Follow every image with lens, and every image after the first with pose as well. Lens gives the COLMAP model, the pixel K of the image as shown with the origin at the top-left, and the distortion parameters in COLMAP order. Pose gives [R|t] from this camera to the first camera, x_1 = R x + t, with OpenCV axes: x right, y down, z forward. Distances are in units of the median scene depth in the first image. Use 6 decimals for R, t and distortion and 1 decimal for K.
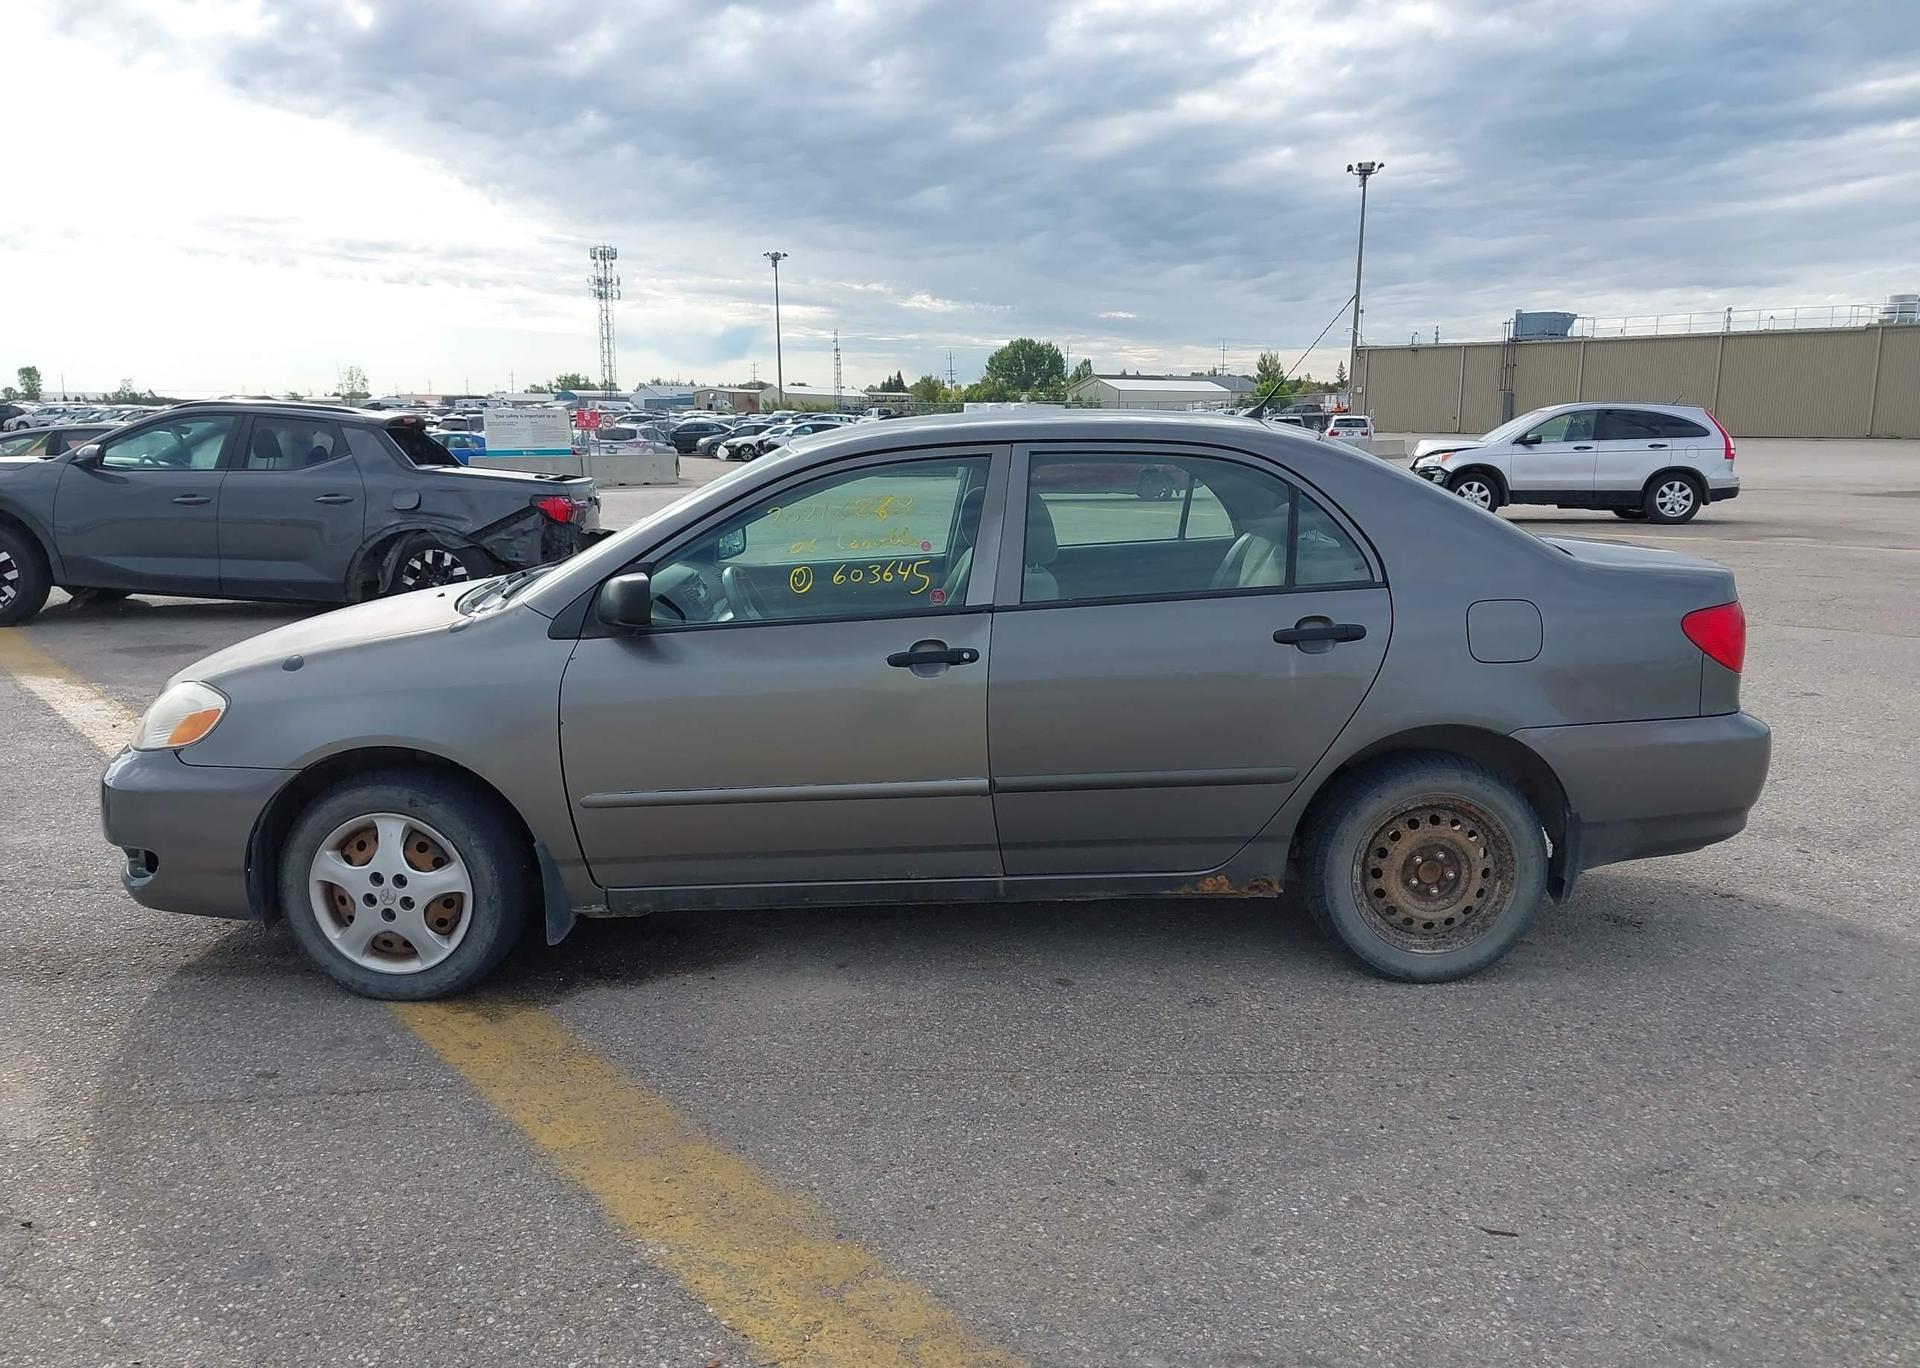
lens RADIAL K [[1511.7, 0, 954.9], [0, 1511.7, 706.3], [0, 0, 1]] dist [0.032614, -0.051246]
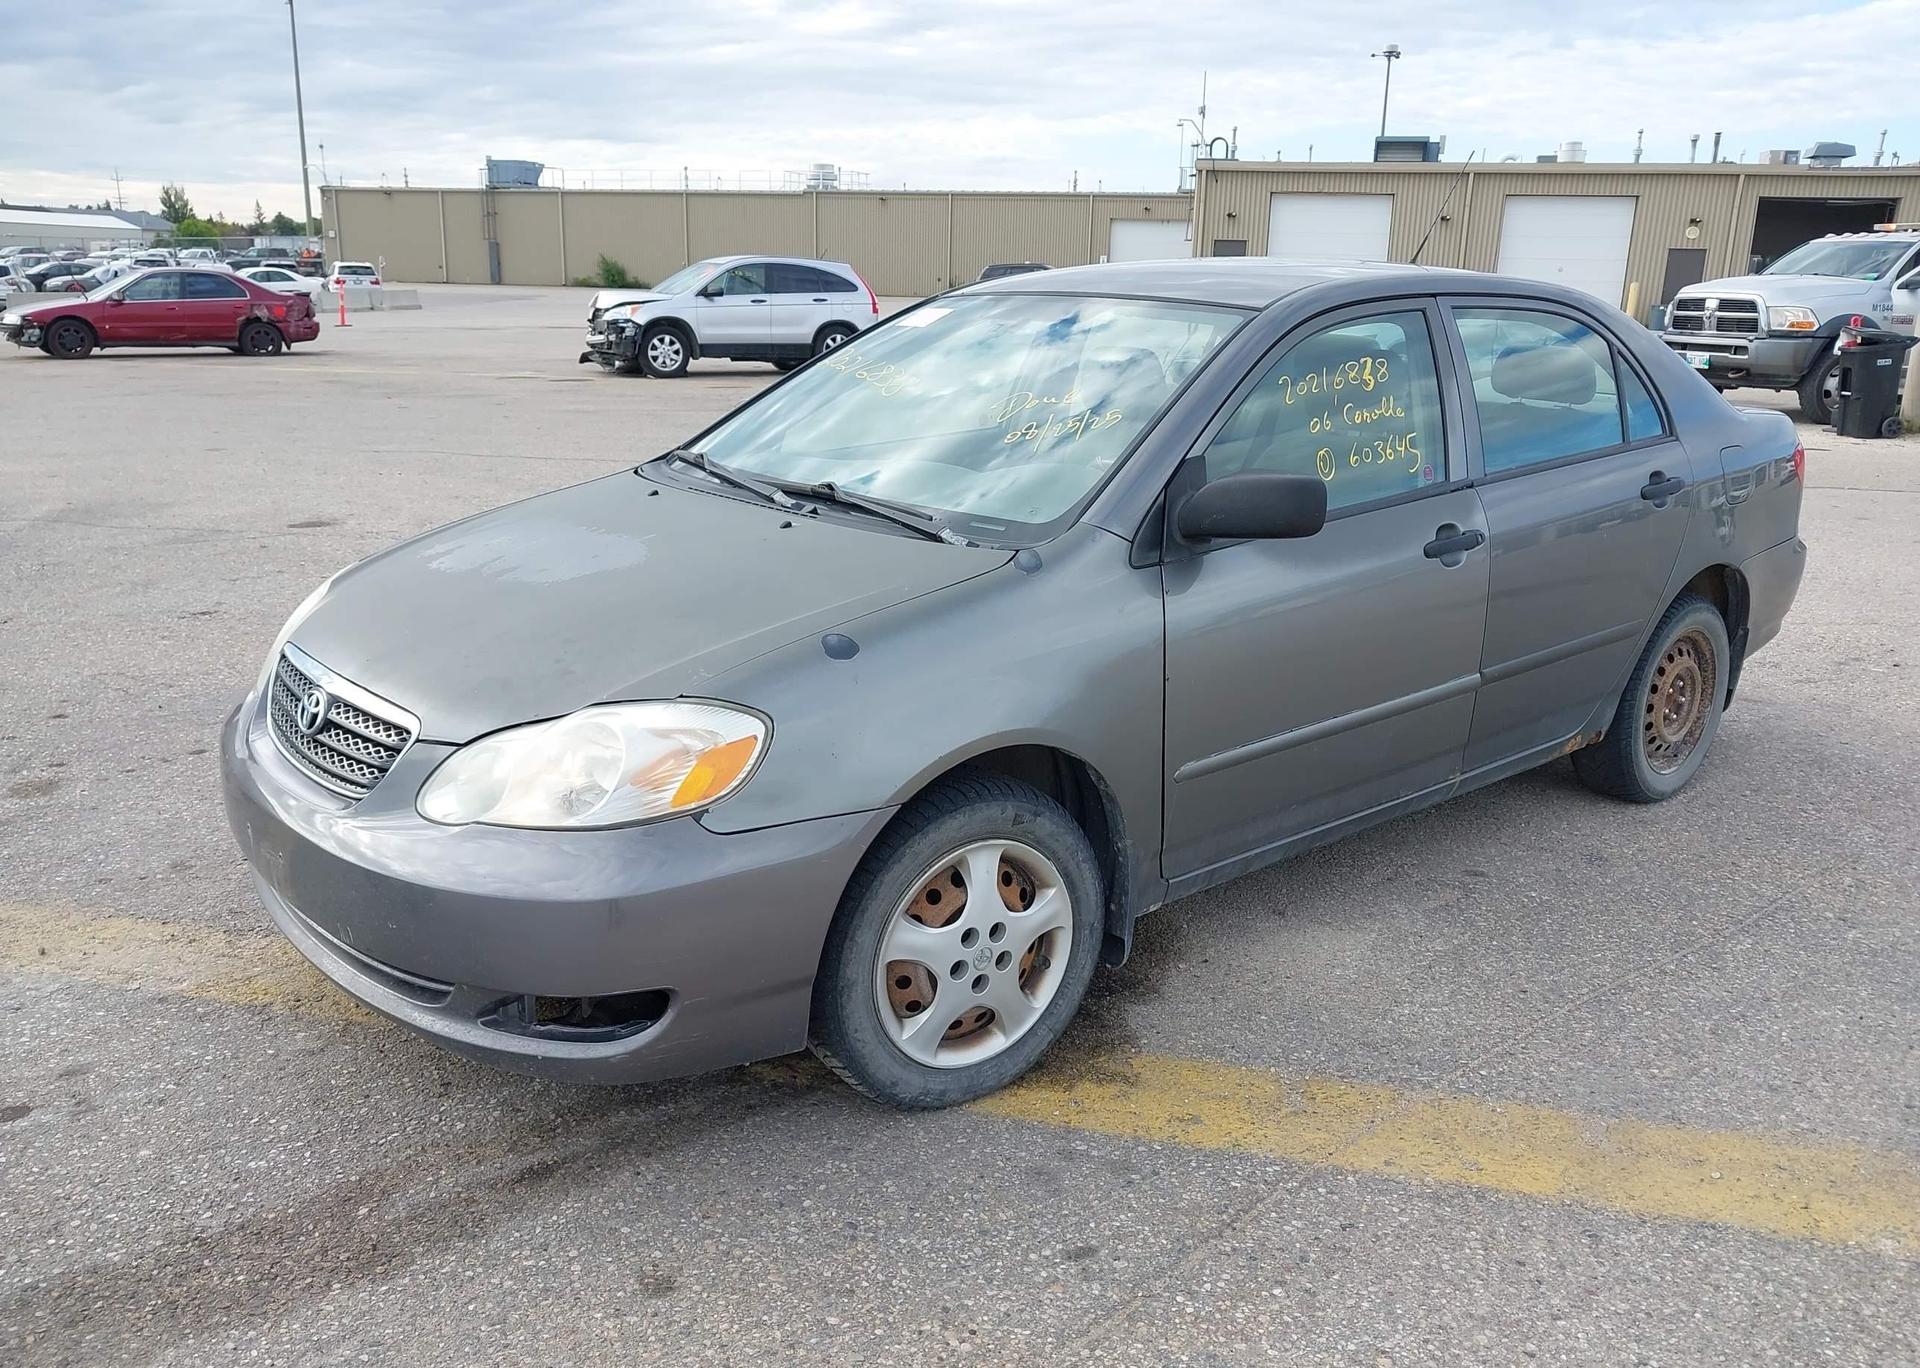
lens RADIAL K [[1511.7, 0, 954.9], [0, 1511.7, 706.3], [0, 0, 1]] dist [0.032614, -0.051246]
pose [[0.786687, -0.154141, 0.597799, -0.754600], [0.097314, 0.987184, 0.126480, -0.076017], [-0.609634, -0.041326, 0.791605, 0.445250]]
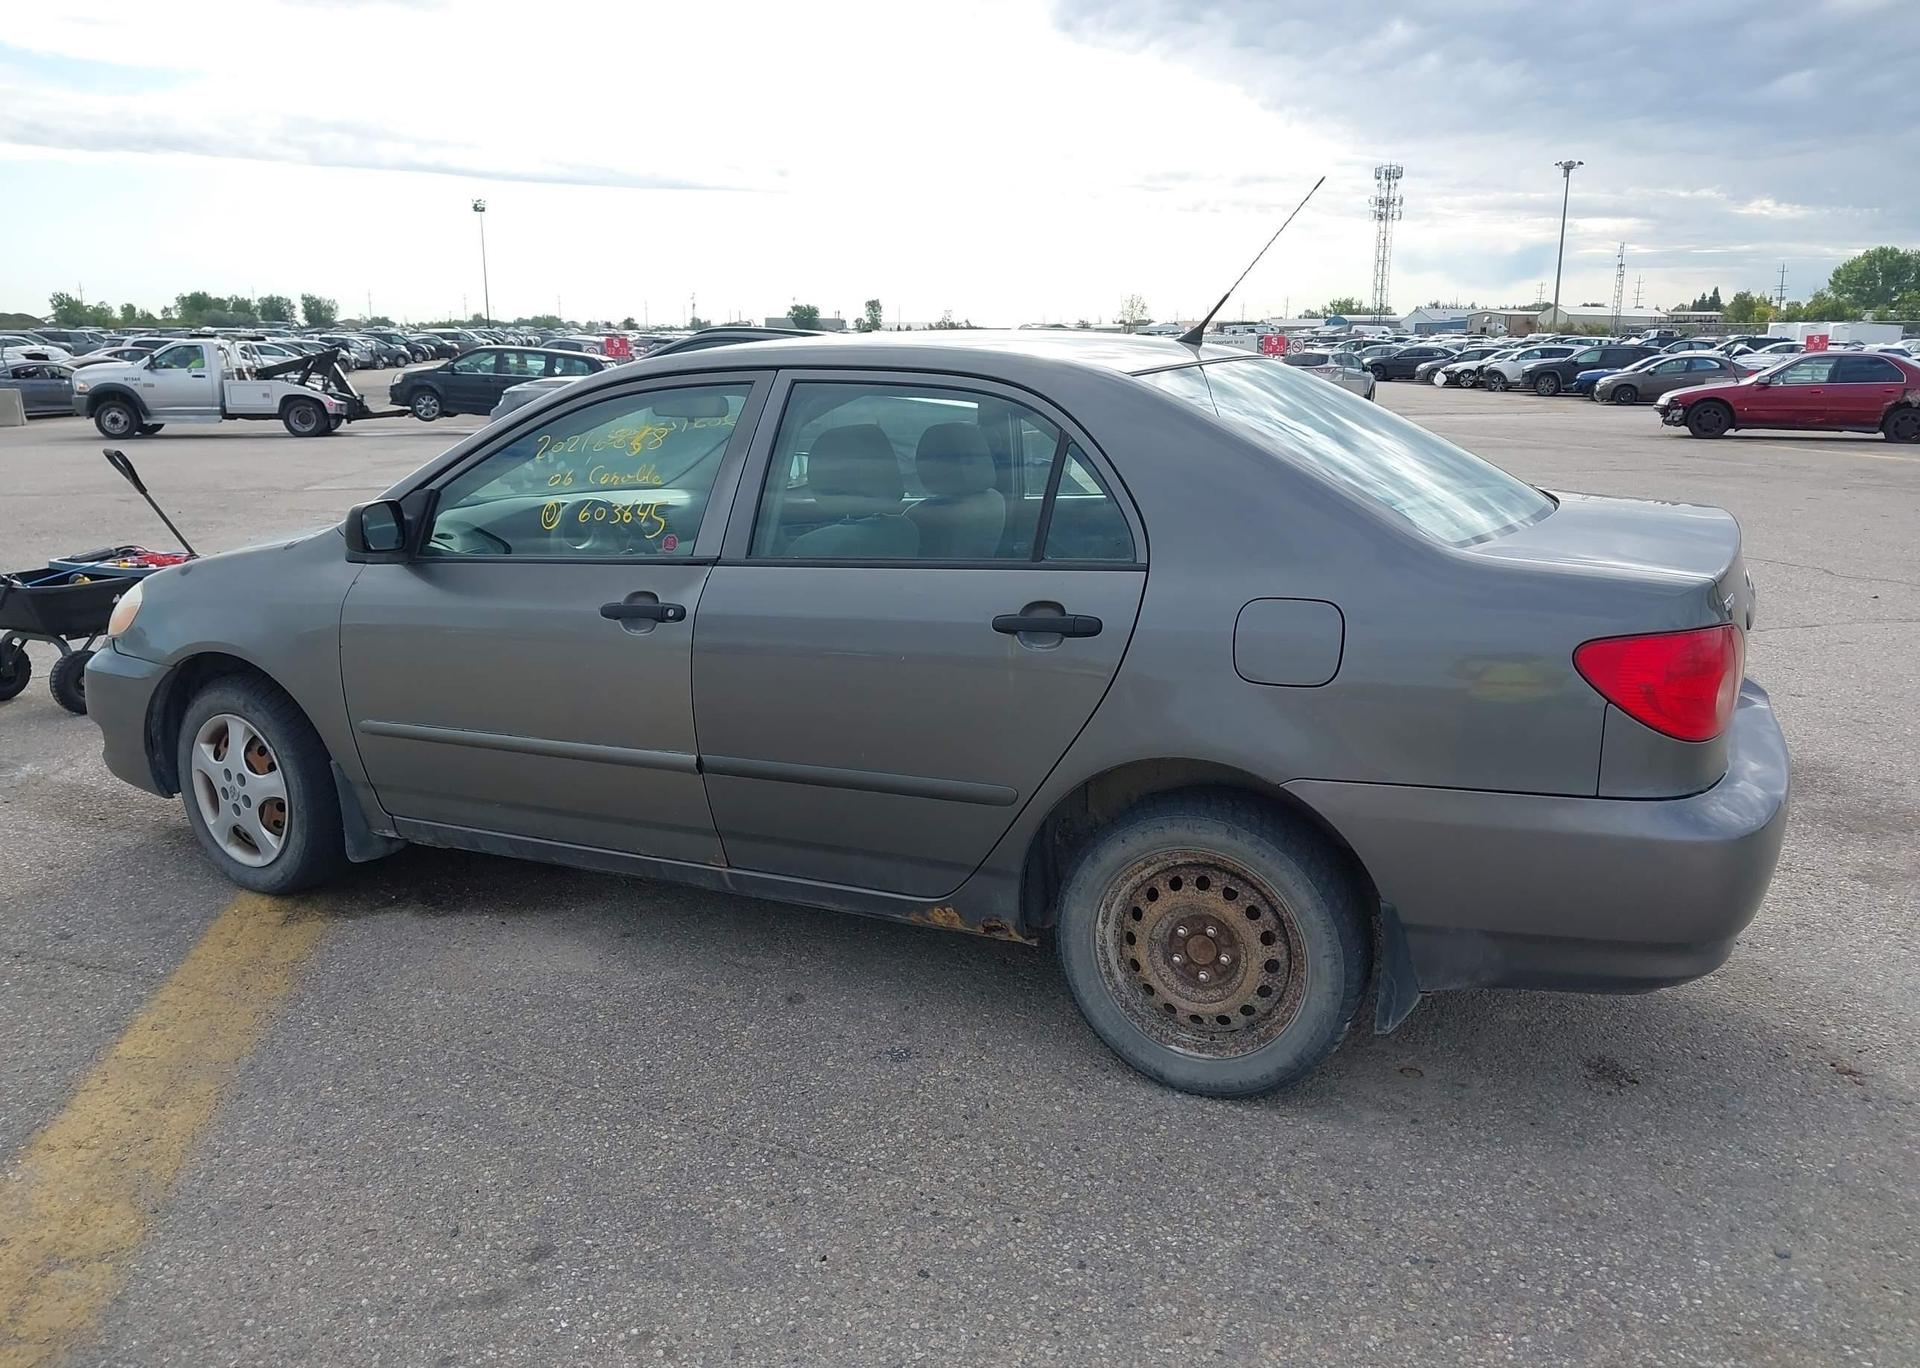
lens RADIAL K [[1514.2, 0, 950.5], [0, 1514.2, 710.7], [0, 0, 1]] dist [0.022384, -0.017002]
pose [[0.880512, 0.113159, -0.460320, 0.538859], [-0.090251, 0.993345, 0.071556, -0.052307], [0.465354, -0.021462, 0.884865, 0.276031]]
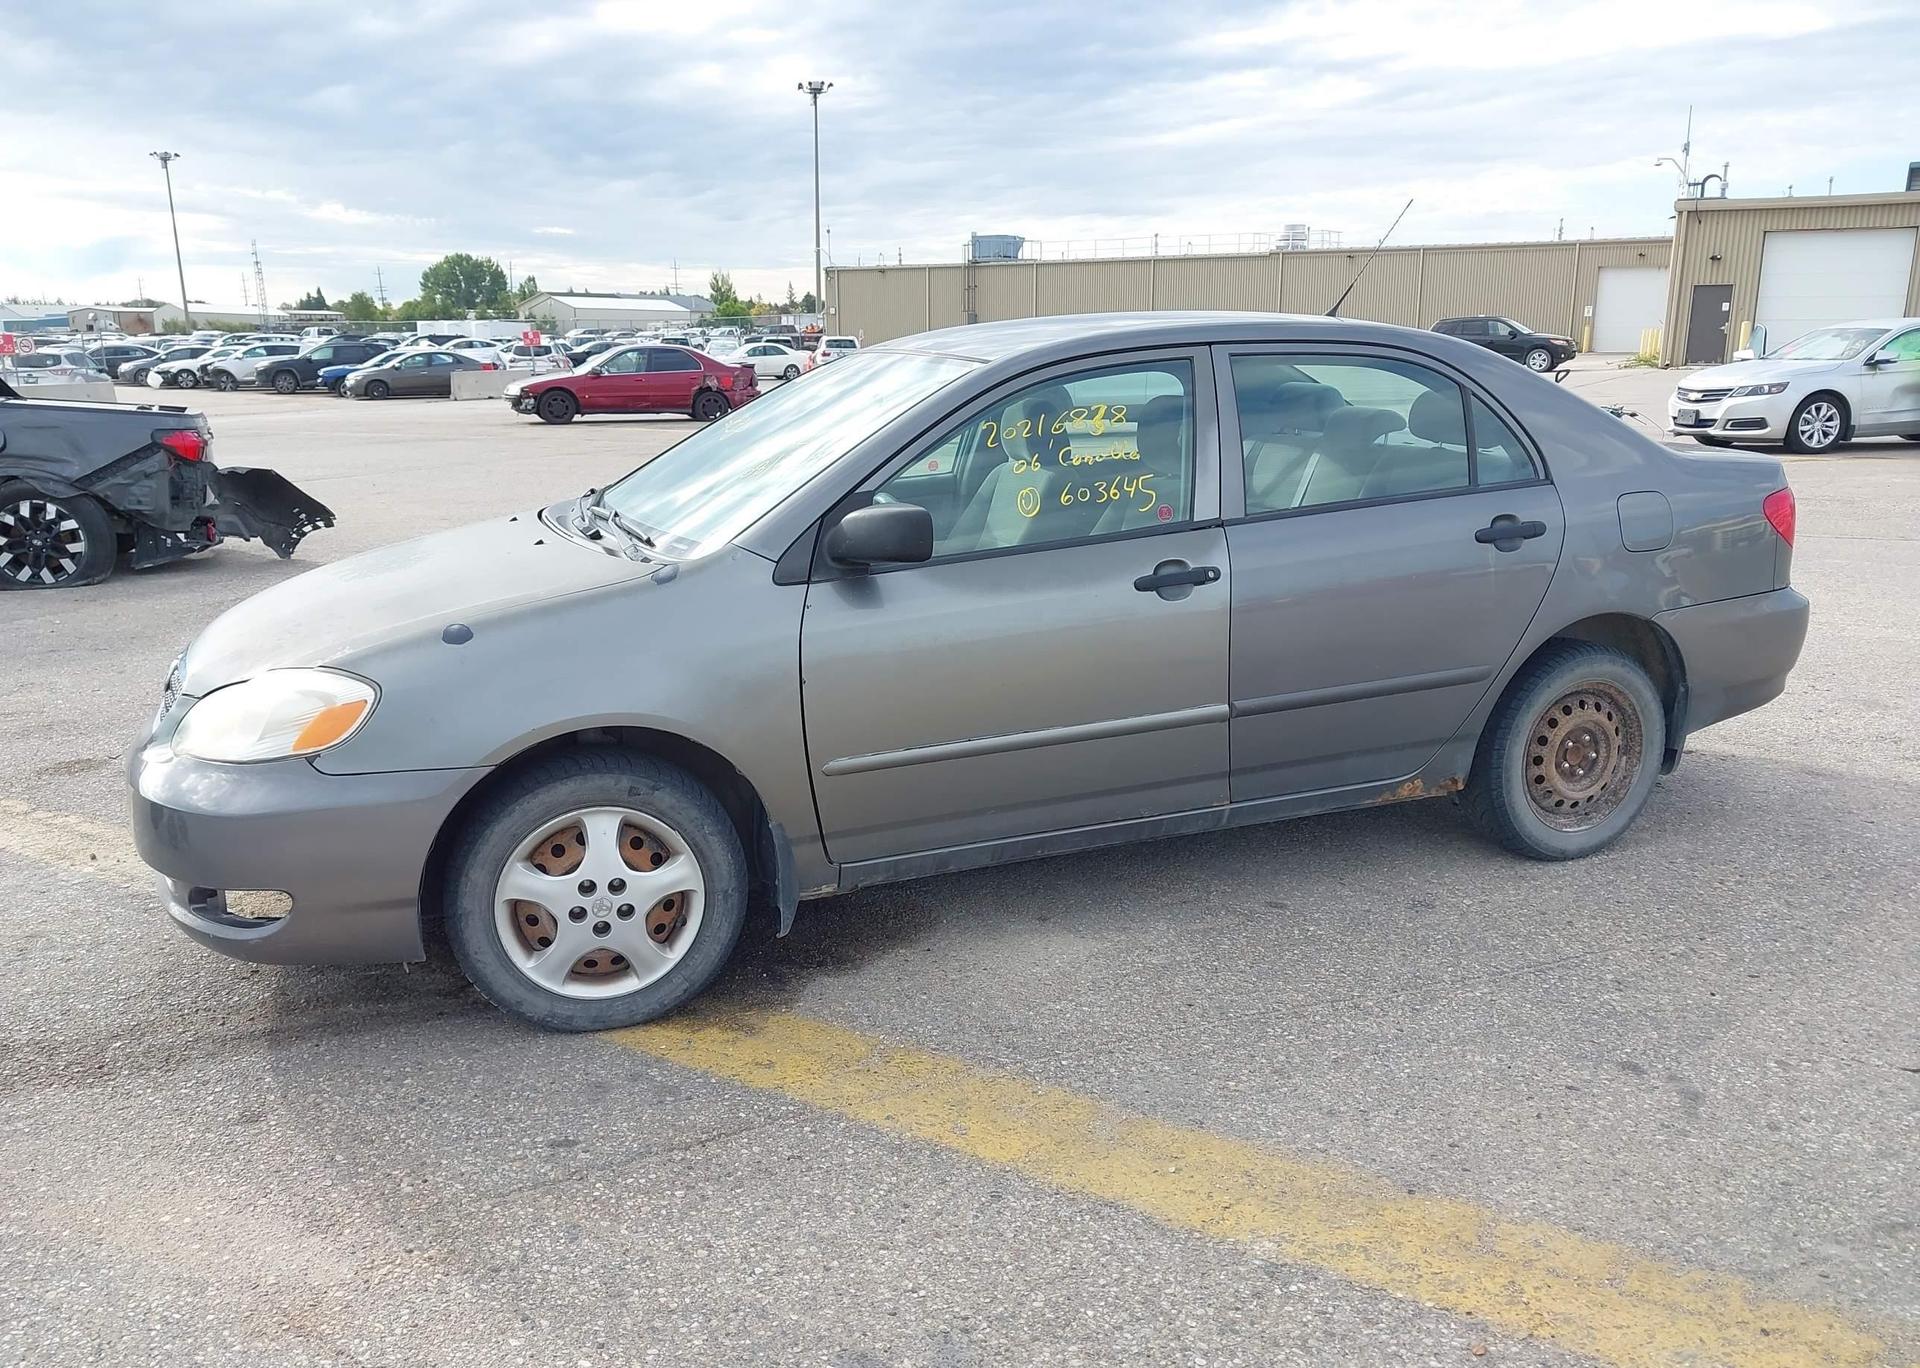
lens RADIAL K [[1511.7, 0, 954.9], [0, 1511.7, 706.3], [0, 0, 1]] dist [0.032614, -0.051246]
pose [[0.938332, -0.088487, 0.334219, -0.442893], [0.071804, 0.995492, 0.061974, -0.020521], [-0.338196, -0.034154, 0.940456, 0.155130]]
